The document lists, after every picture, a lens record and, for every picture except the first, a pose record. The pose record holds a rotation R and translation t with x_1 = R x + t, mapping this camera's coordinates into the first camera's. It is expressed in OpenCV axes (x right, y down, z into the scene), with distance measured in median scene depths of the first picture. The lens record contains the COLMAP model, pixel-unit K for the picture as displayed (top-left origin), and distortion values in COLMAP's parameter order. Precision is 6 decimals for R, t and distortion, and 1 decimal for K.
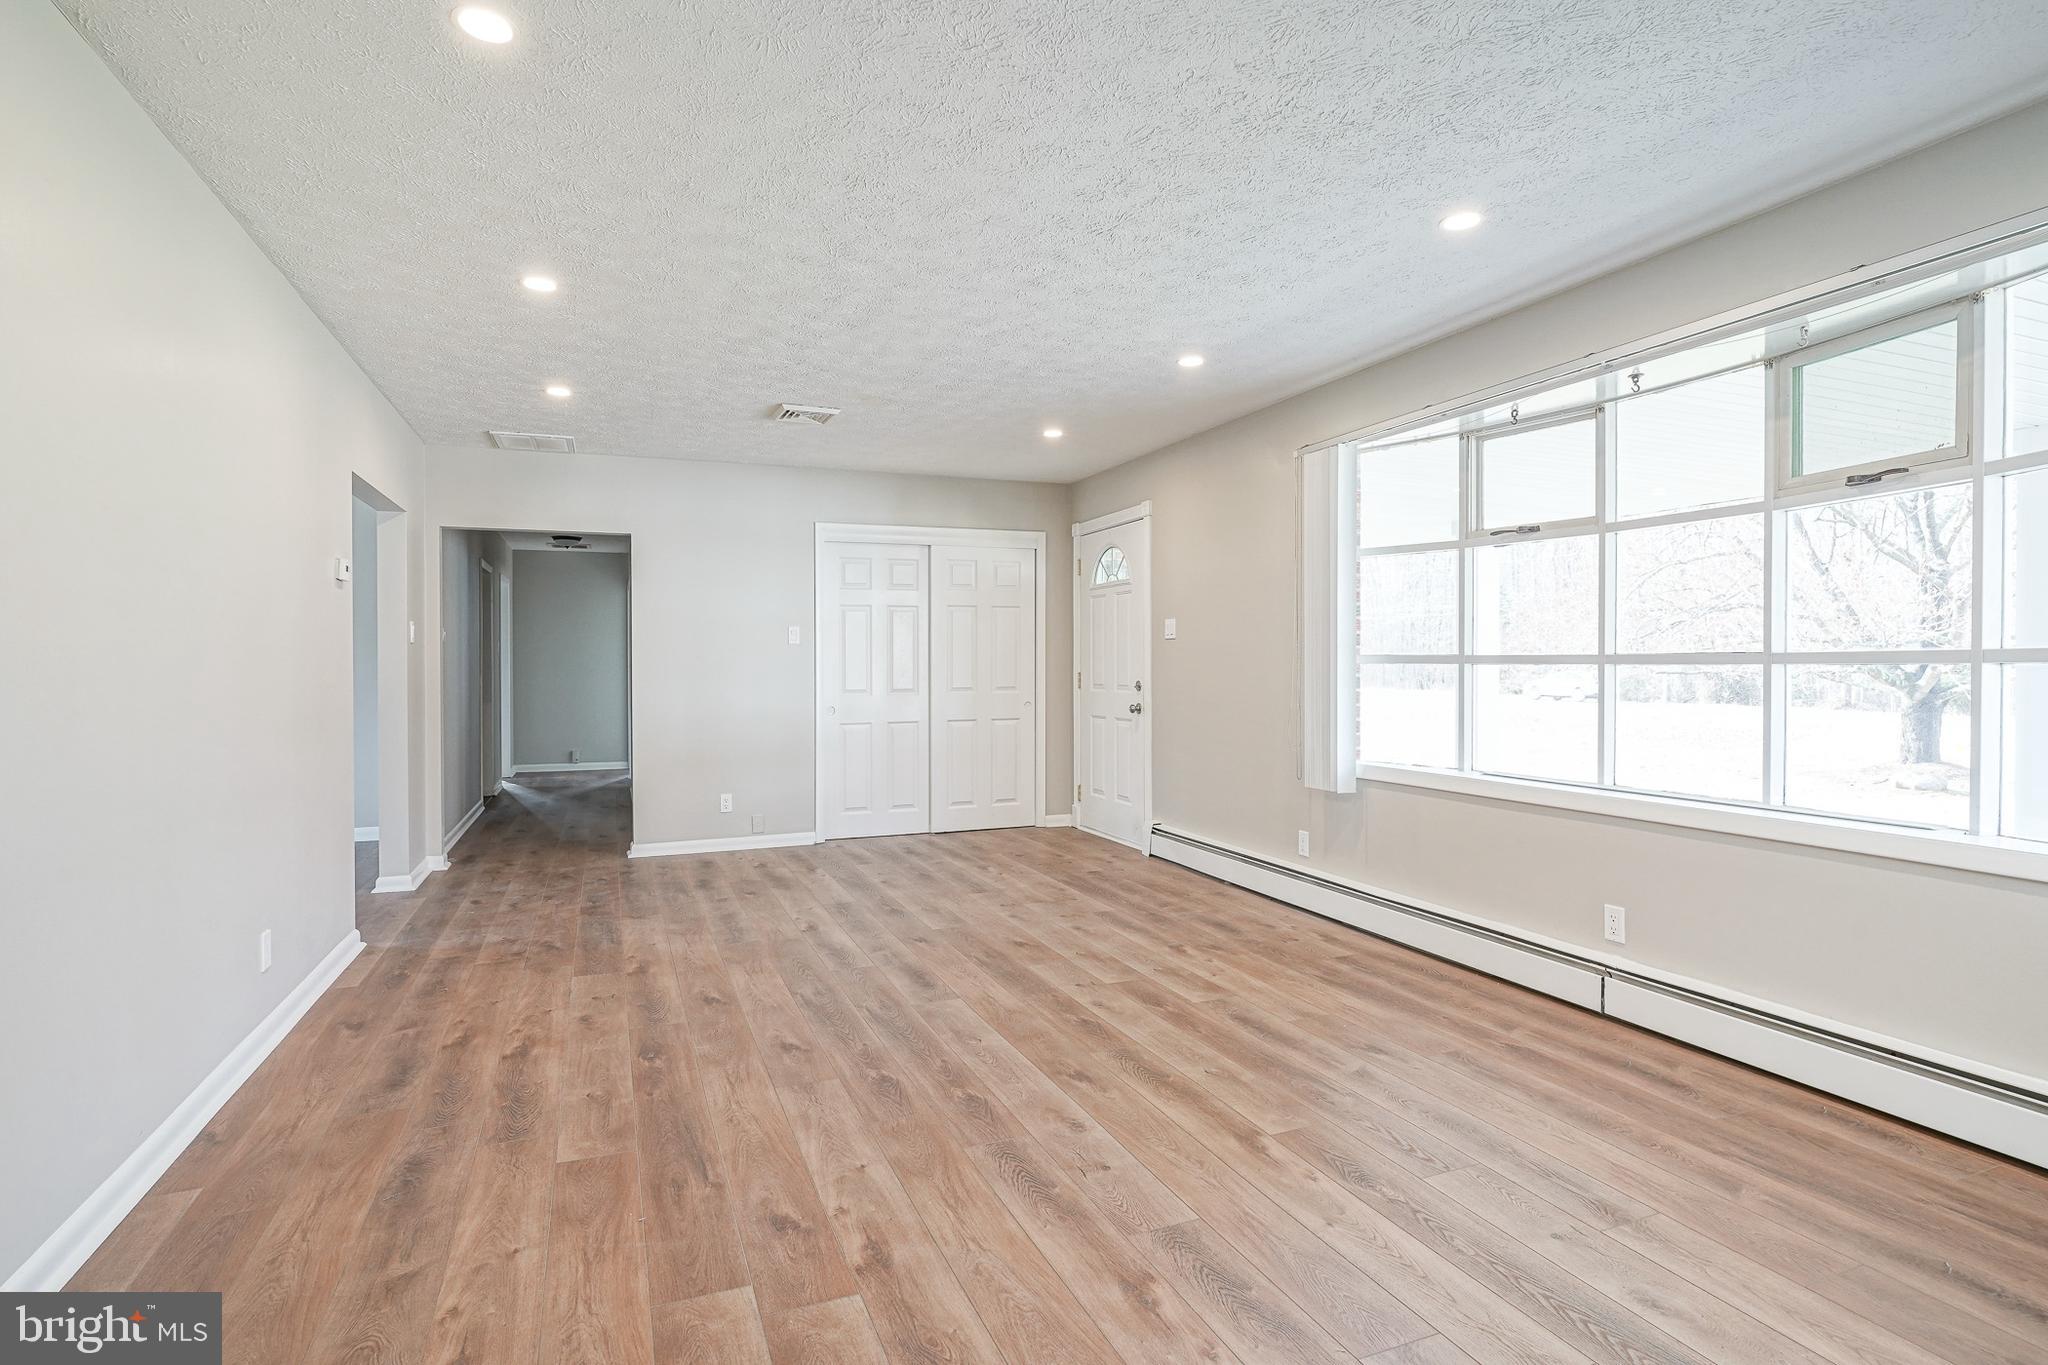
lens RADIAL K [[1062.4, 0, 1011.2], [0, 1062.4, 675.5], [0, 0, 1]] dist [-0.002551, 0.000288]
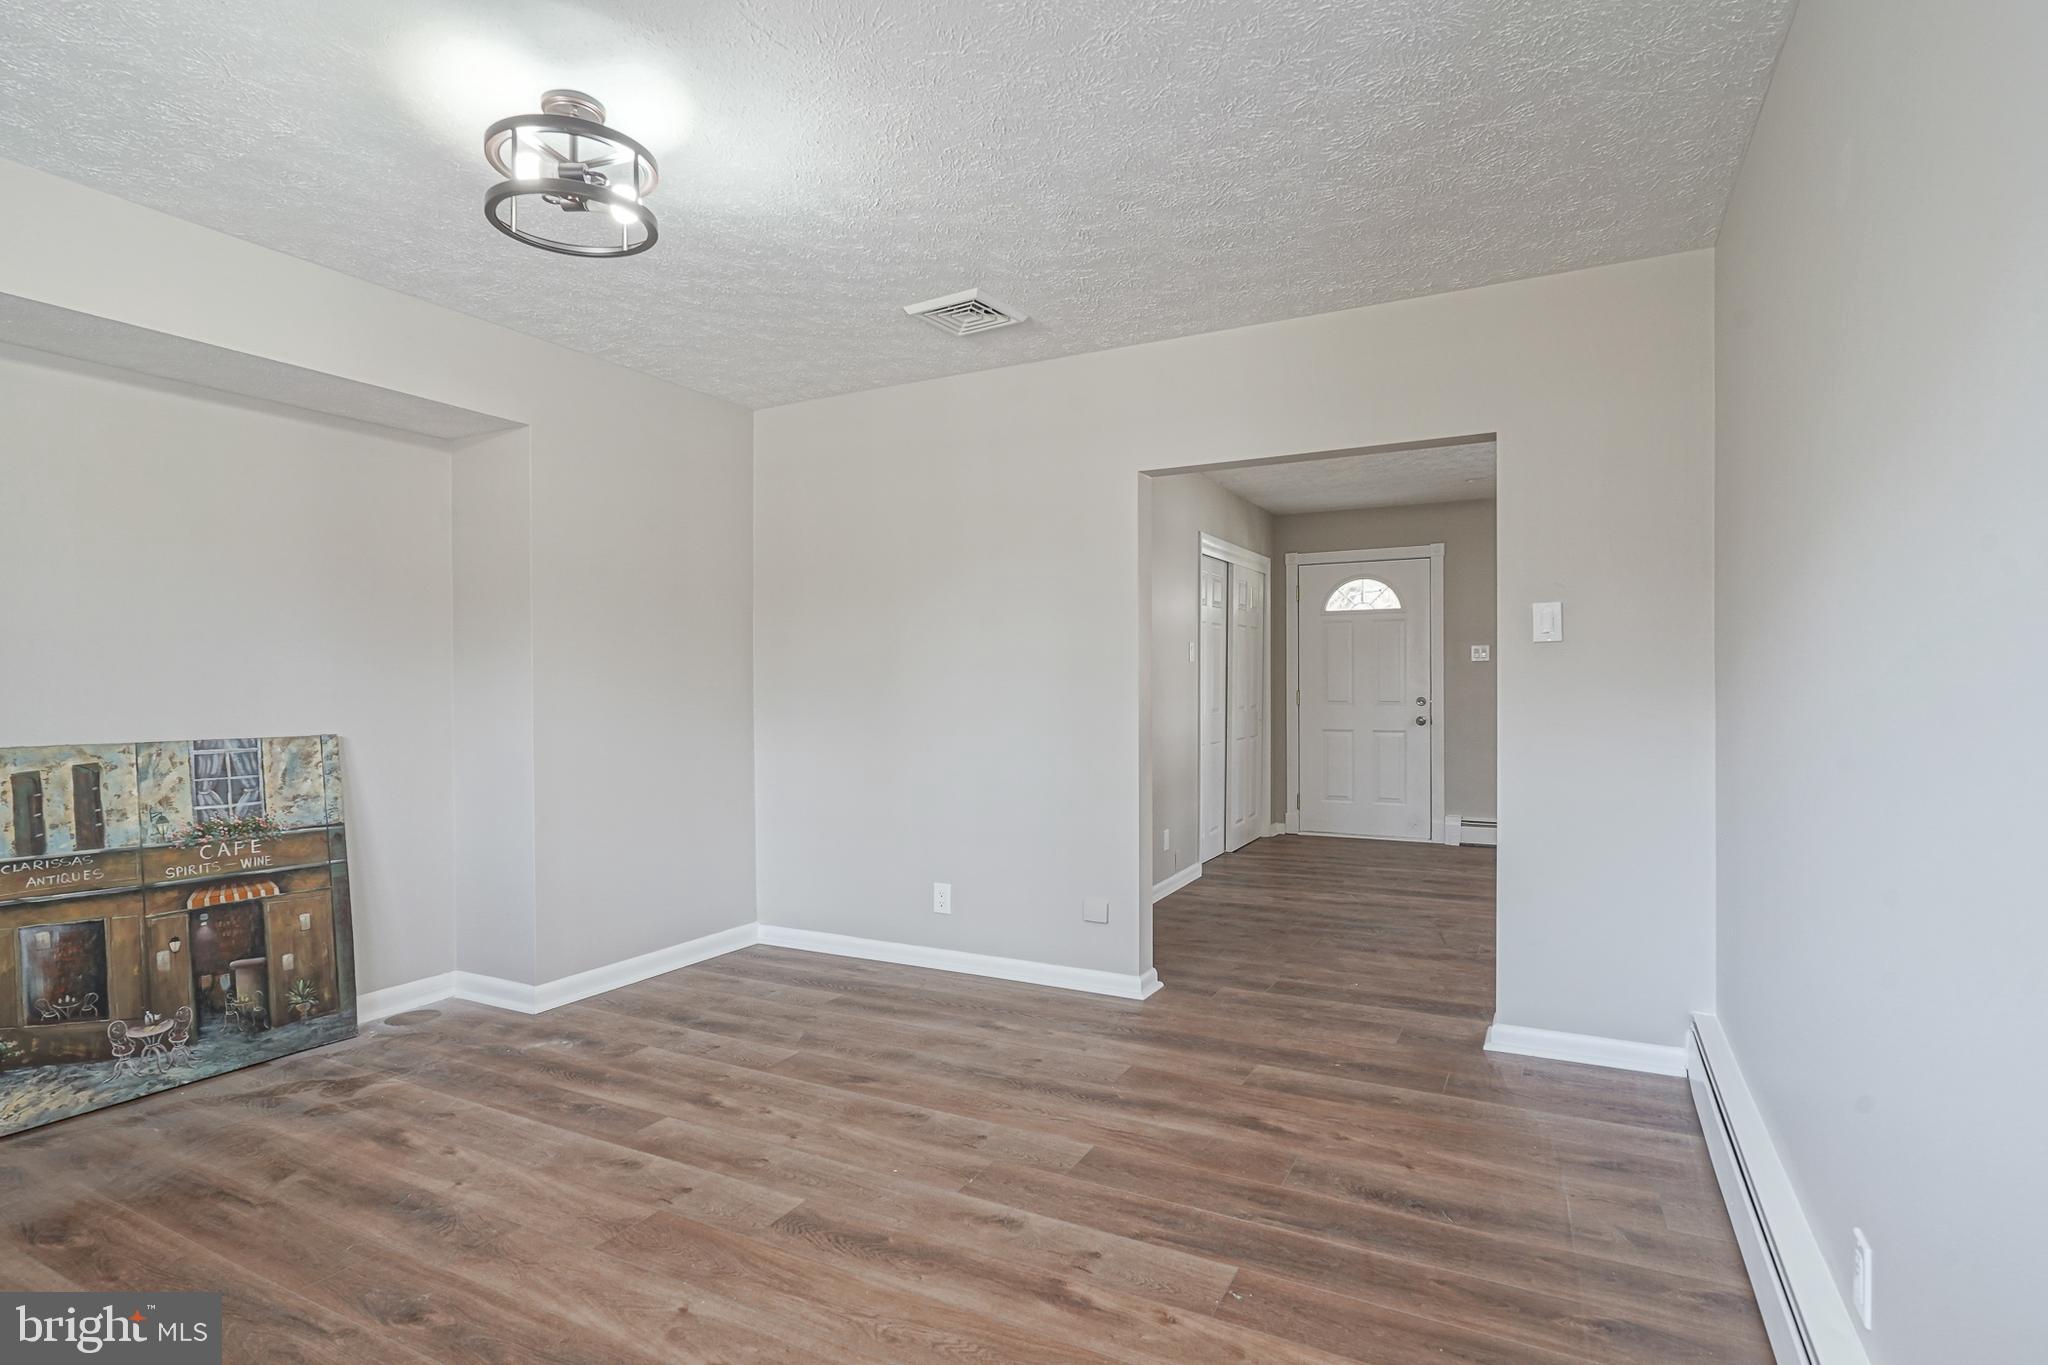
lens RADIAL K [[1031.5, 0, 1024.0], [0, 1031.5, 682.5], [0, 0, 1]] dist [0.000894, 0.000316]
pose [[0.745802, -0.004633, 0.666152, -1.822507], [0.011810, 0.999911, -0.006268, -0.016123], [-0.666063, 0.012542, 0.745790, 0.869847]]
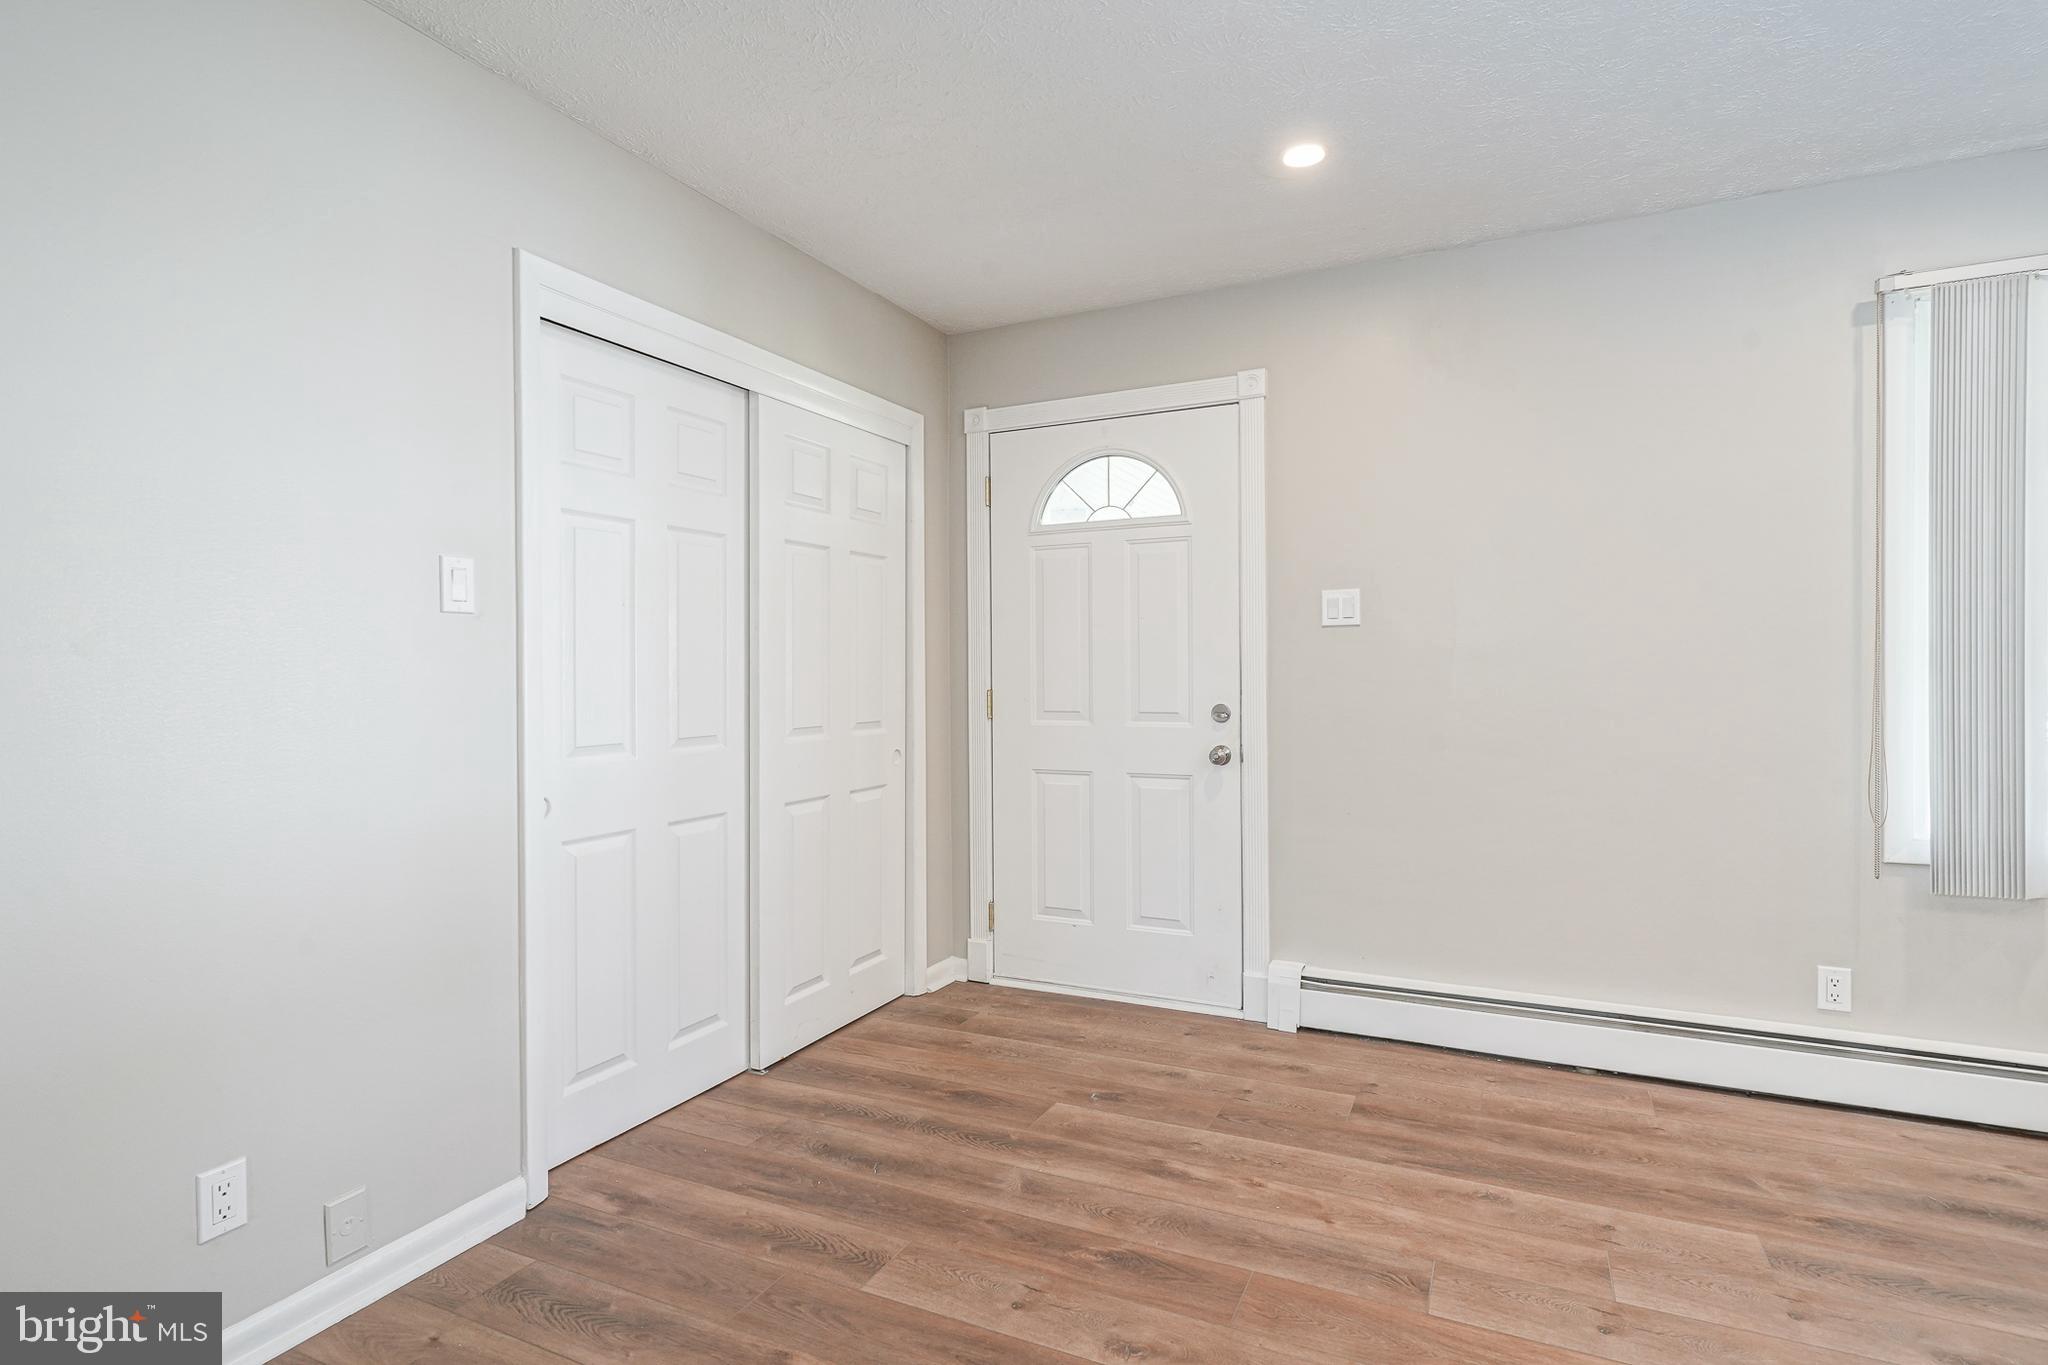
lens RADIAL K [[1010.8, 0, 1024.0], [0, 1010.8, 682.5], [0, 0, 1]] dist [-0.003793, 0.000412]
pose [[0.716163, -0.008532, 0.697881, -0.595962], [0.011454, 0.999934, 0.000470, -0.013315], [-0.697839, 0.007657, 0.716214, 1.353003]]
